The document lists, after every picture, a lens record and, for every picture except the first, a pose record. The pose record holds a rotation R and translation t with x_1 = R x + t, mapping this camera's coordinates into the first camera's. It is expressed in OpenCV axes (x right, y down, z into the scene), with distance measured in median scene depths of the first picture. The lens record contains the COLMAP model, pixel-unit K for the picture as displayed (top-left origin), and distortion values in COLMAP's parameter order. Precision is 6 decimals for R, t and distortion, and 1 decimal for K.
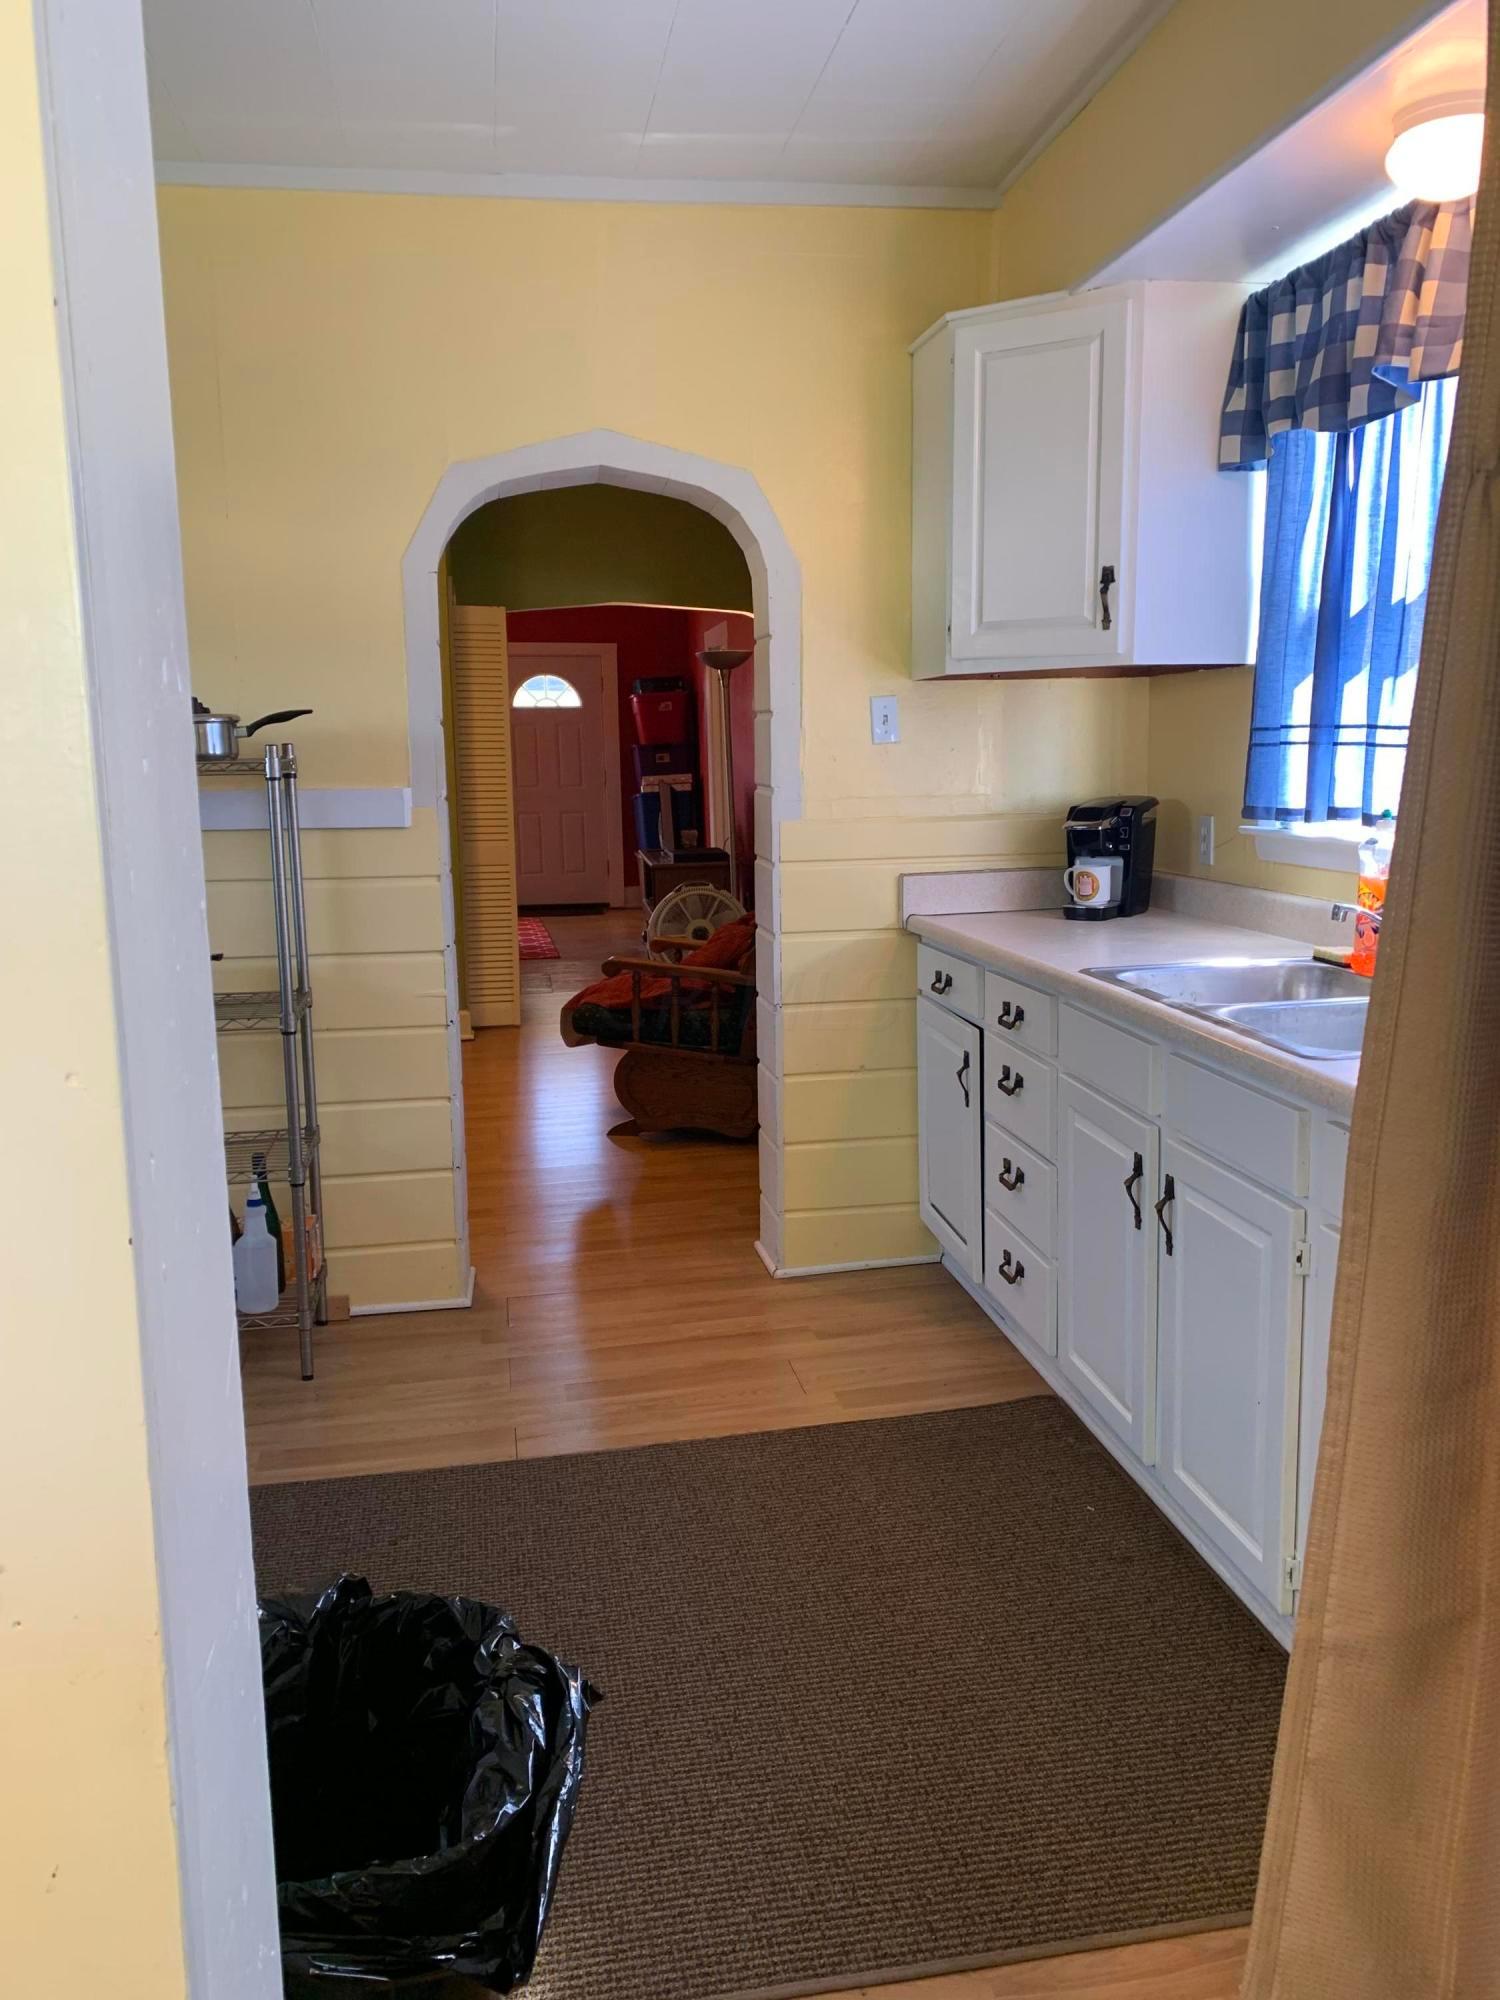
lens RADIAL K [[1552.4, 0, 751.6], [0, 1552.4, 990.0], [0, 0, 1]] dist [0.010978, -0.006115]
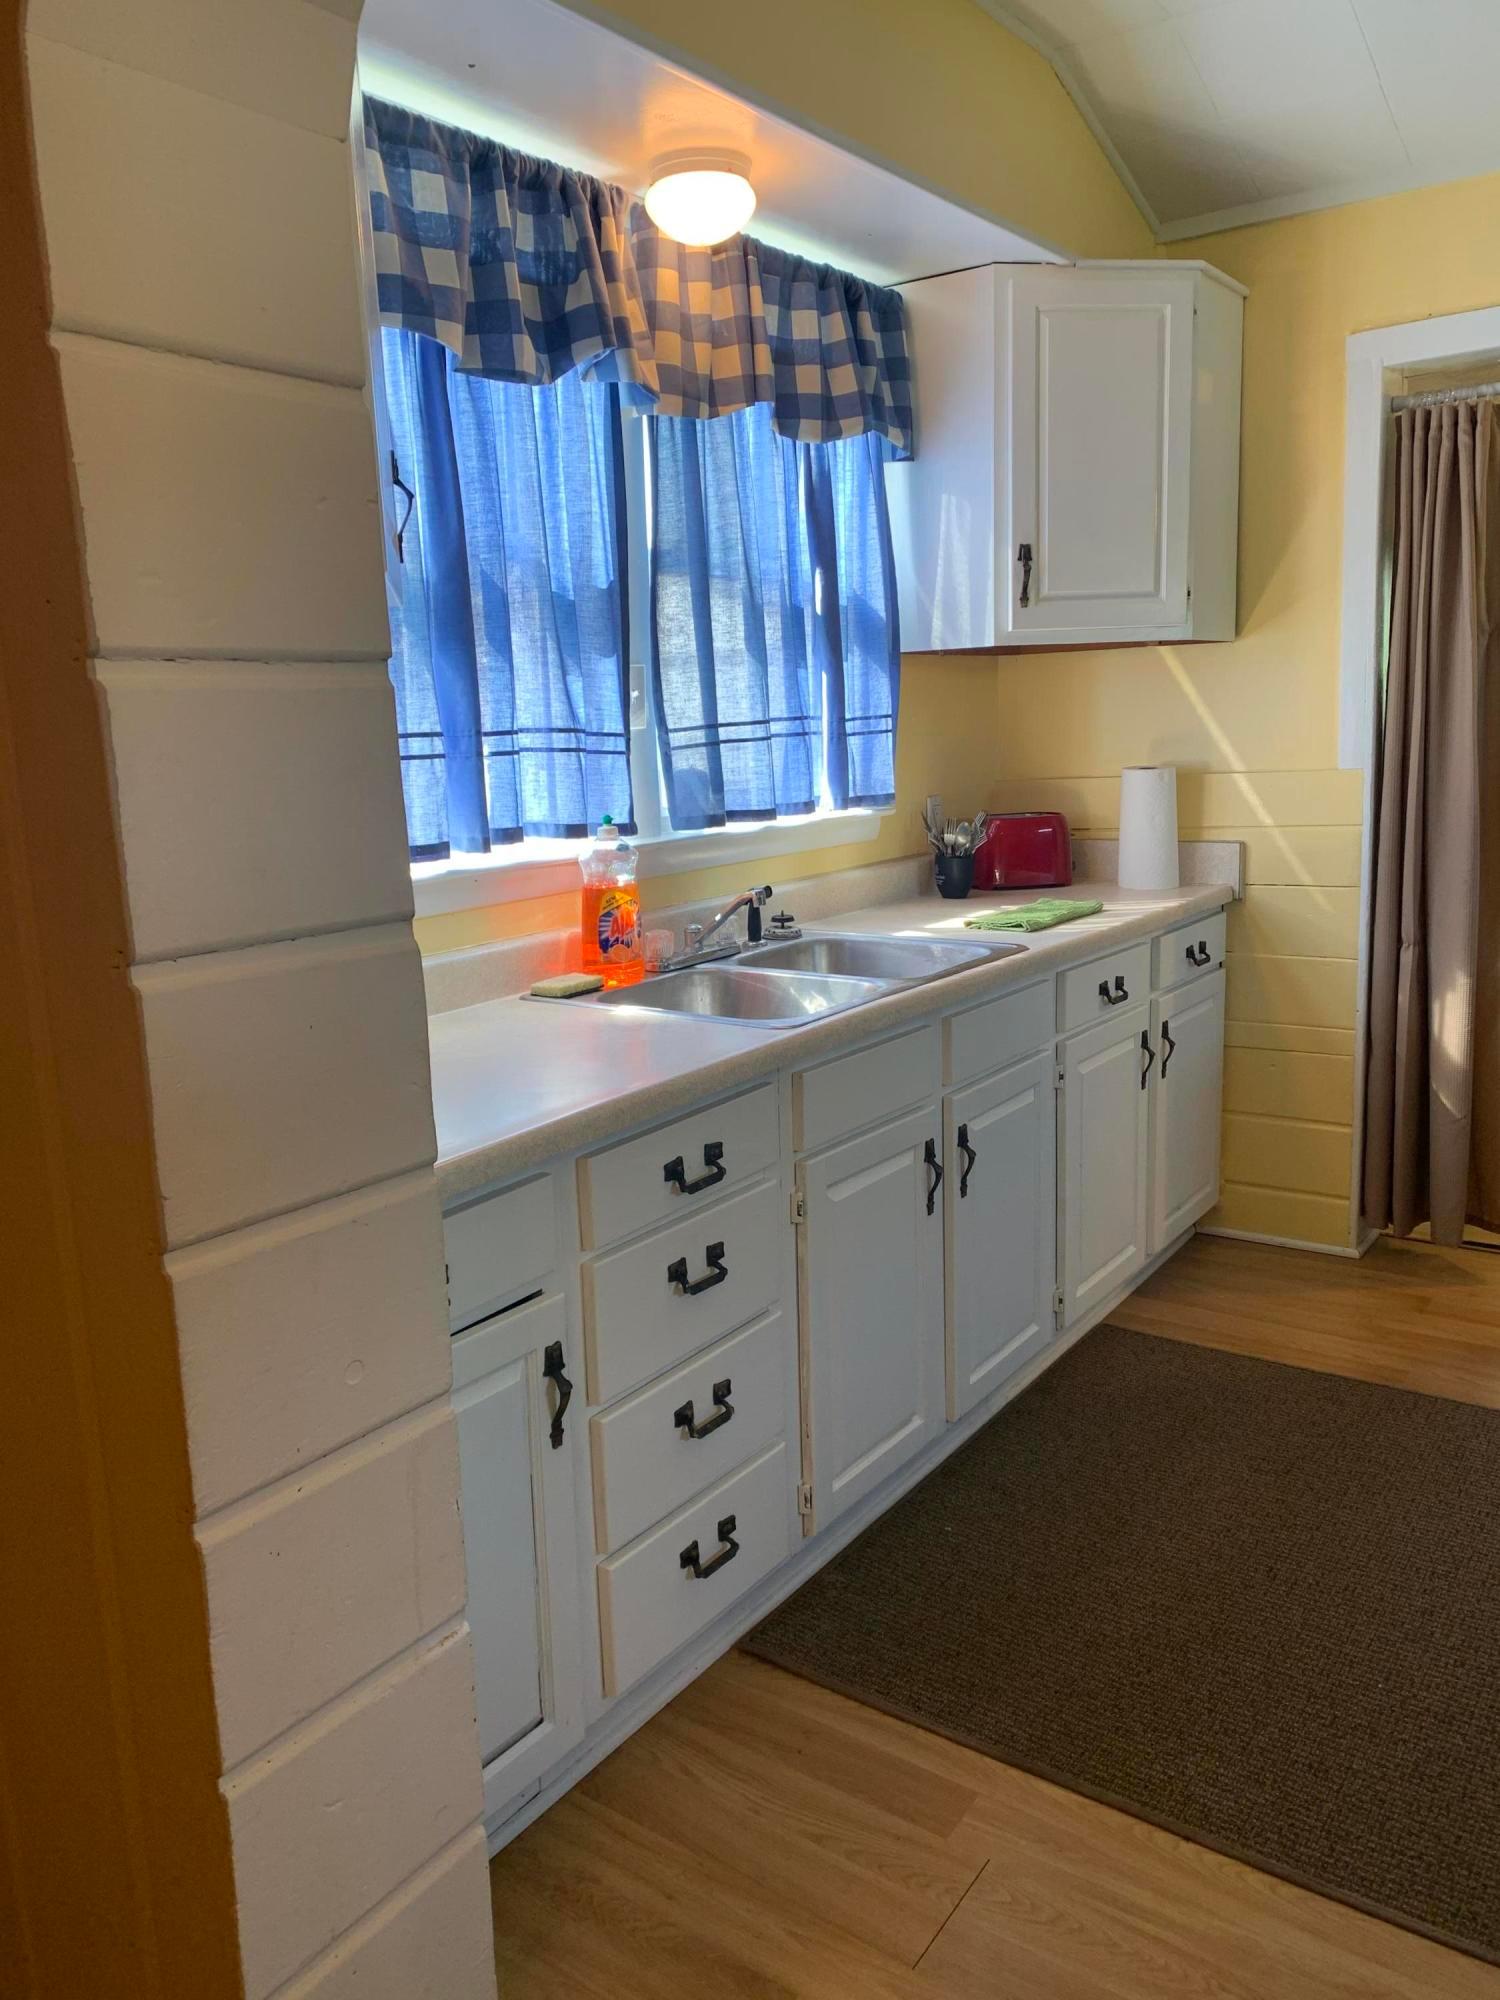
lens RADIAL K [[1552.4, 0, 751.6], [0, 1552.4, 990.0], [0, 0, 1]] dist [0.010978, -0.006115]
pose [[-0.713029, -0.092542, 0.695000, -0.309546], [0.152321, 0.947131, 0.282386, -0.253533], [-0.684389, 0.307212, -0.661236, 1.504604]]
